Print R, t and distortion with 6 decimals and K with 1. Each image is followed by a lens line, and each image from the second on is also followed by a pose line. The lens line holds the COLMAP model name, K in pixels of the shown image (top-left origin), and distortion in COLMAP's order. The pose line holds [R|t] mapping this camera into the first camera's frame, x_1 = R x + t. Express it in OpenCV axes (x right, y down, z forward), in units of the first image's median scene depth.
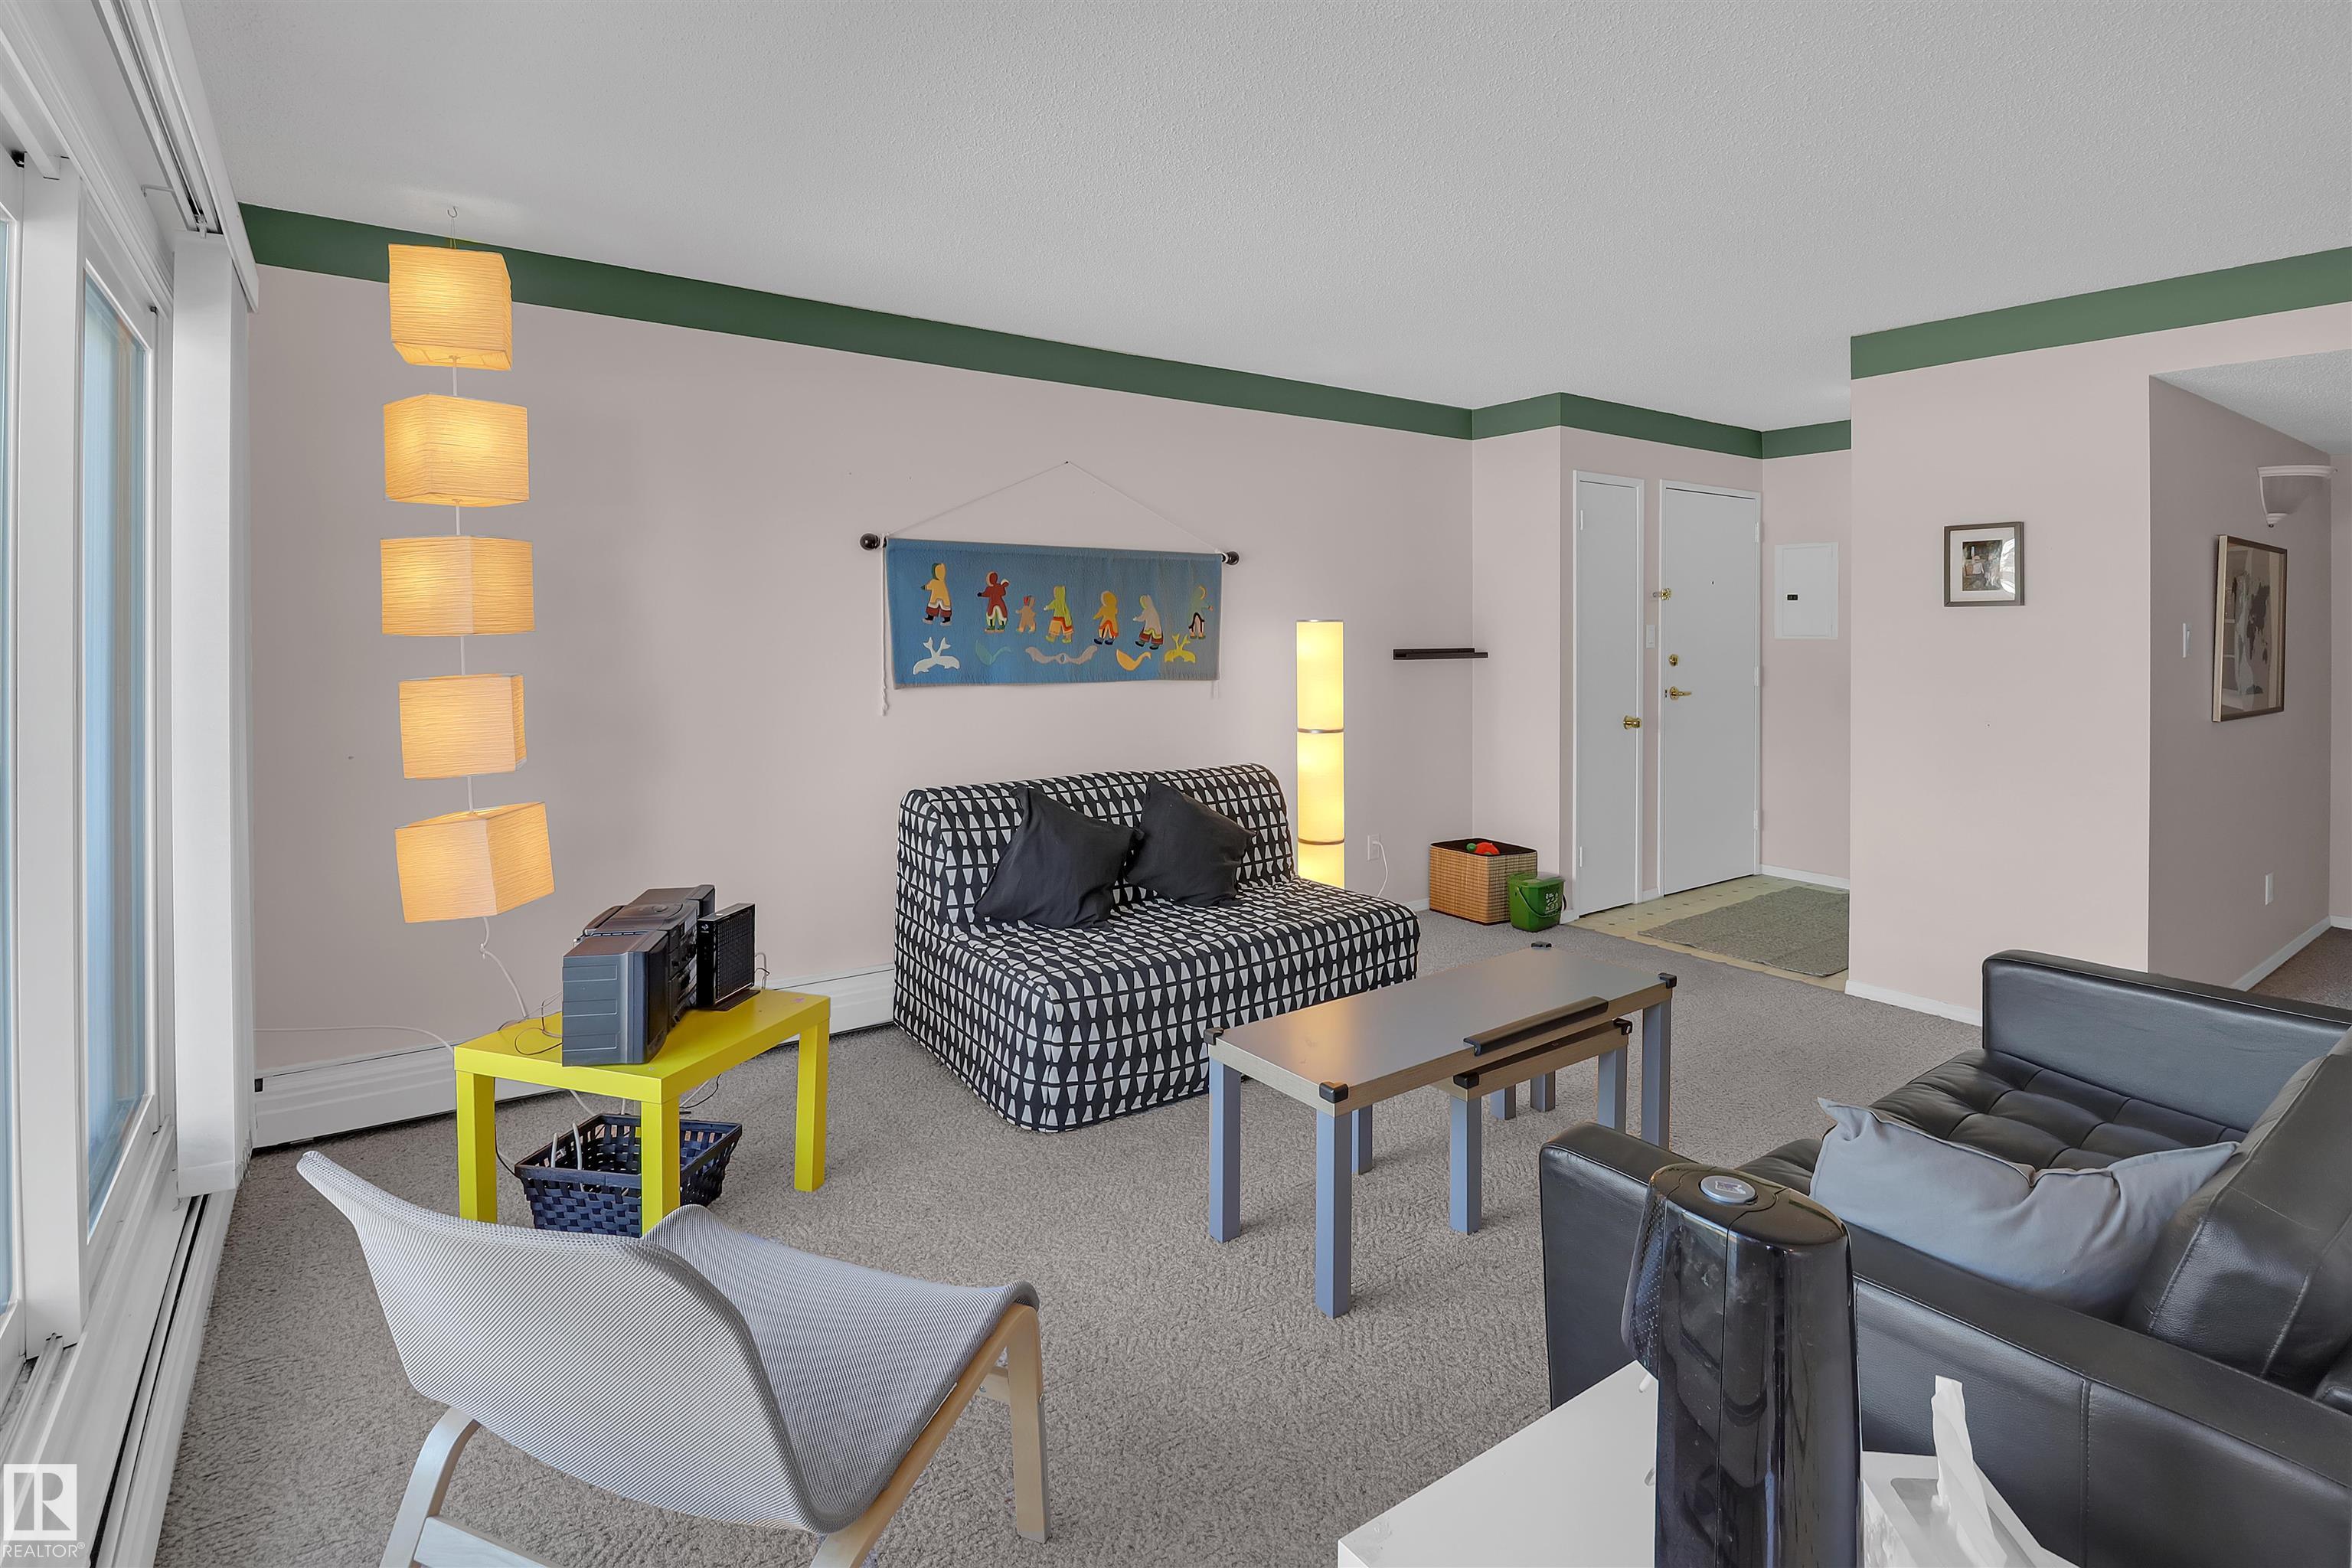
lens RADIAL K [[1150.5, 0, 1176.0], [0, 1150.5, 632.5], [0, 0, 1]] dist [0.006081, -0.010519]
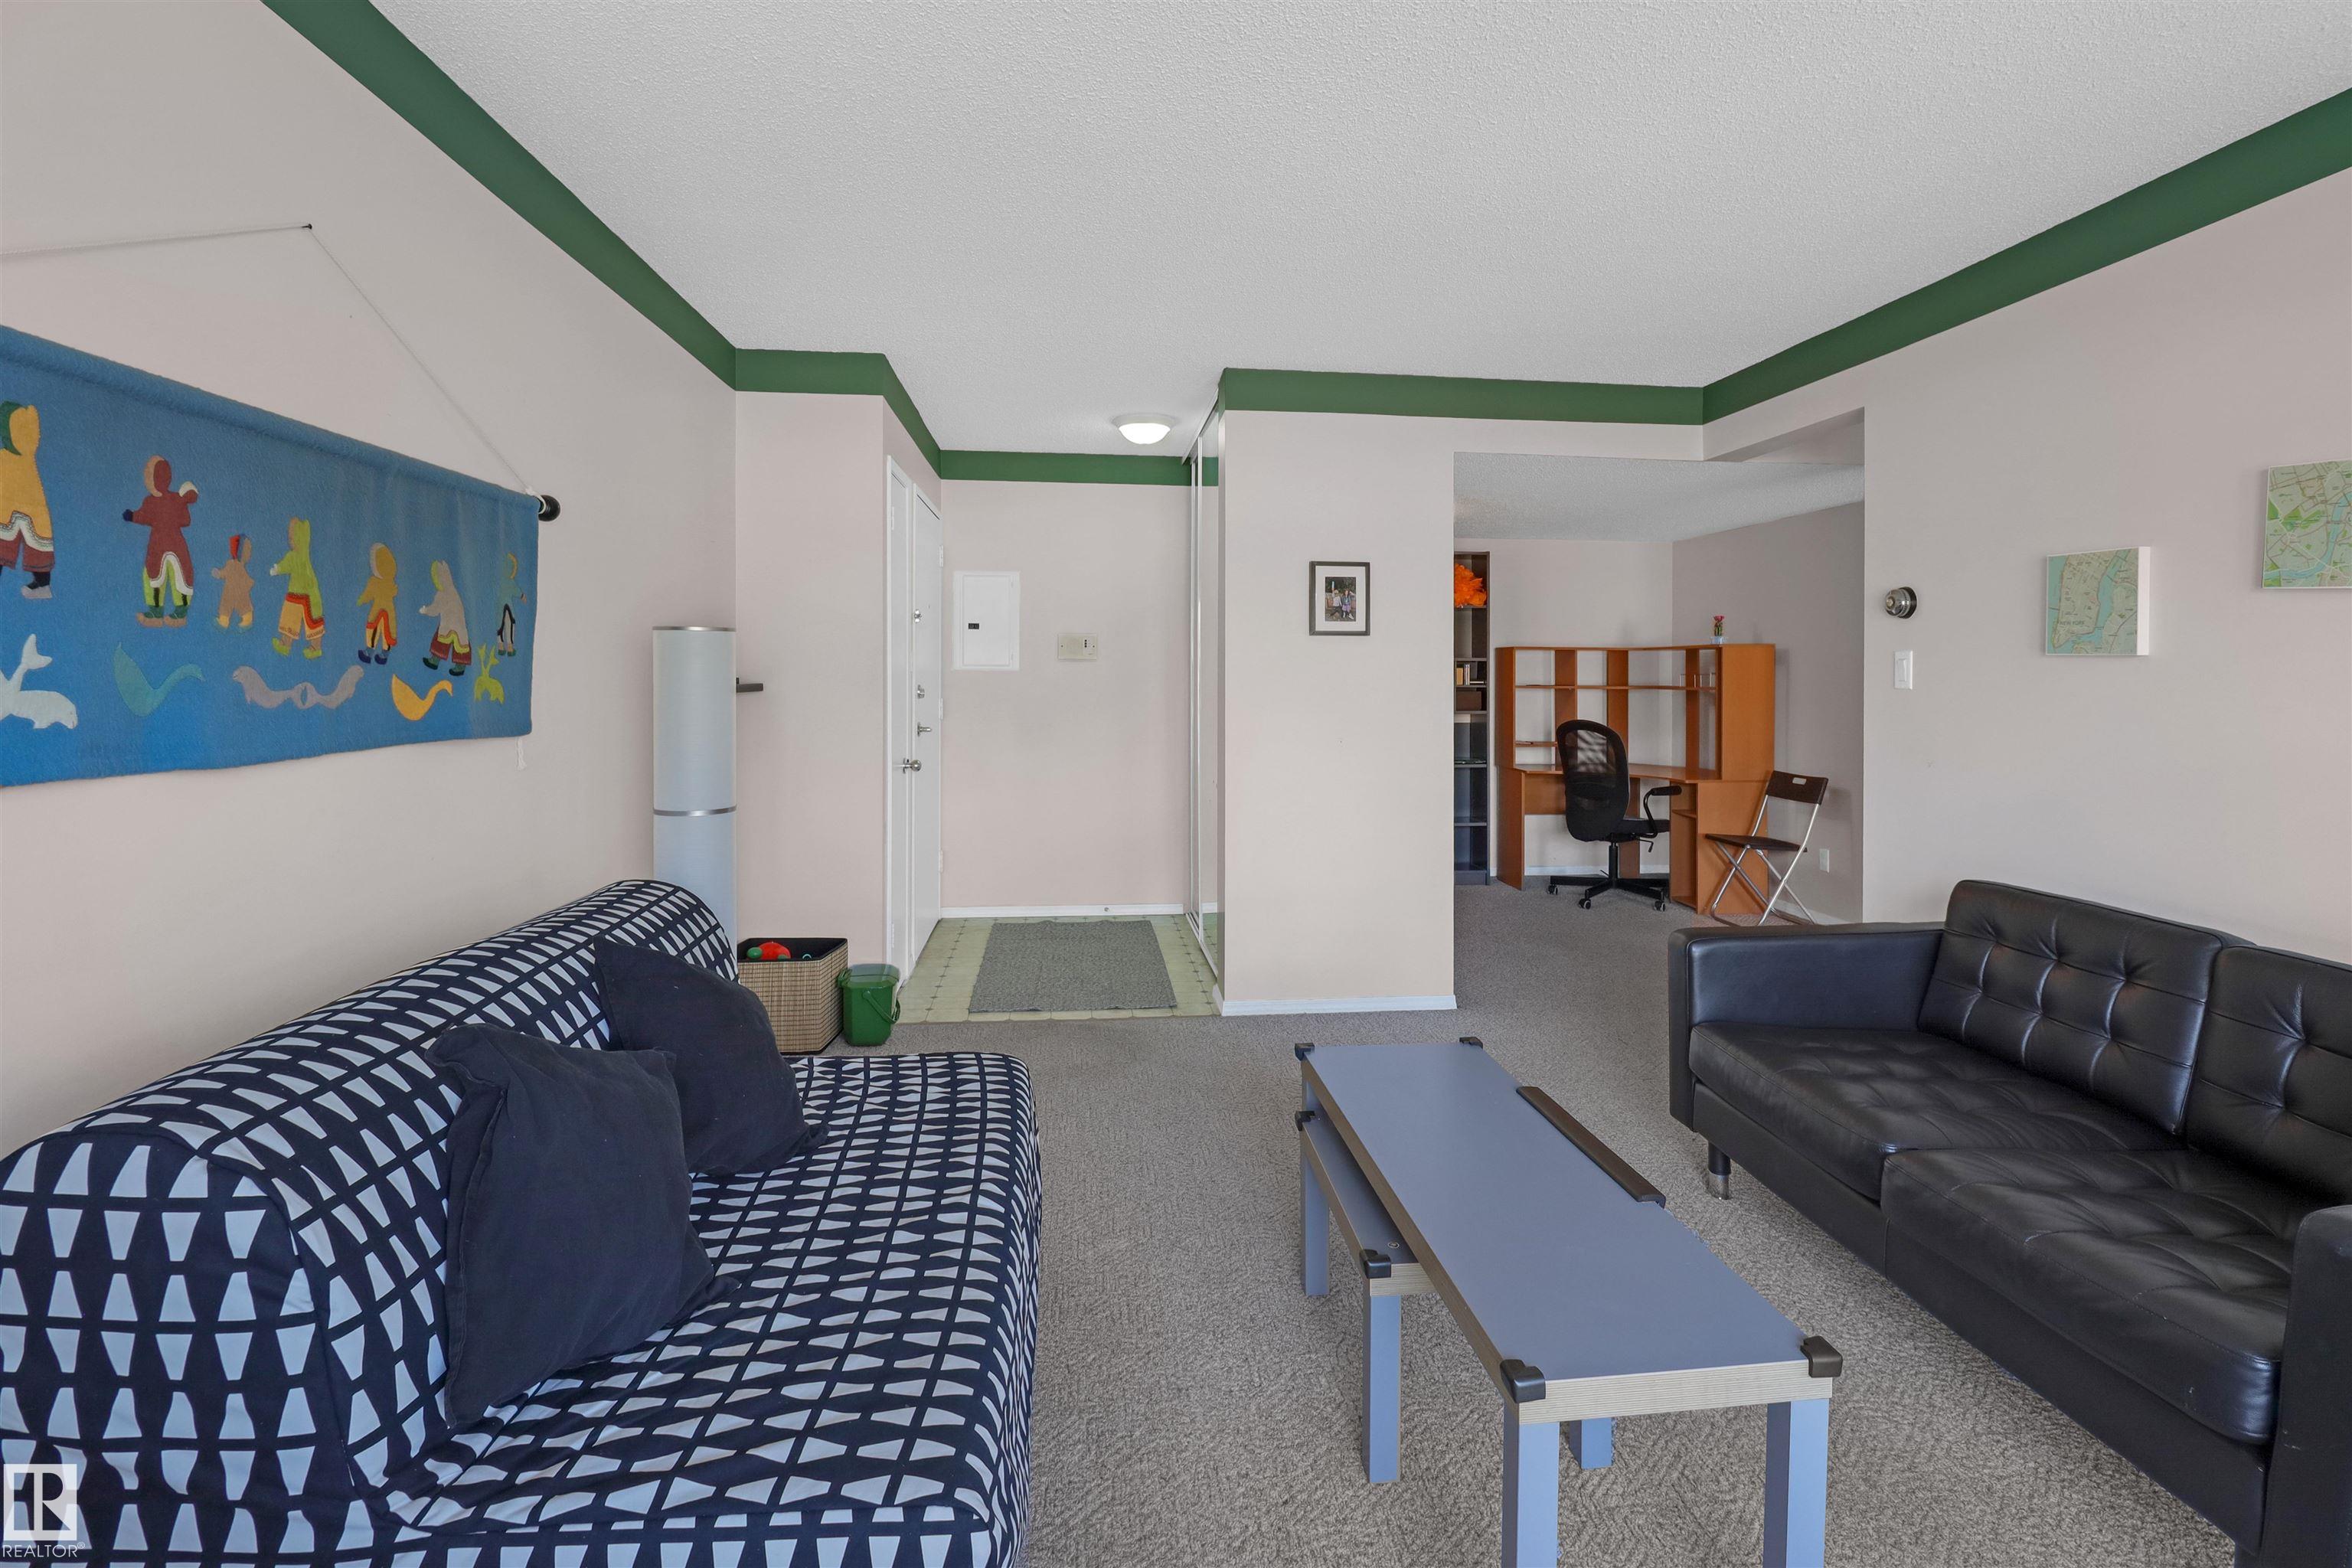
lens RADIAL K [[1150.5, 0, 1183.4], [0, 1150.5, 666.3], [0, 0, 1]] dist [0.006081, -0.010519]
pose [[0.481788, 0.008808, 0.876244, -0.318982], [-0.003799, 0.999961, -0.007963, 0.014590], [-0.876280, 0.000507, 0.481802, 0.544296]]
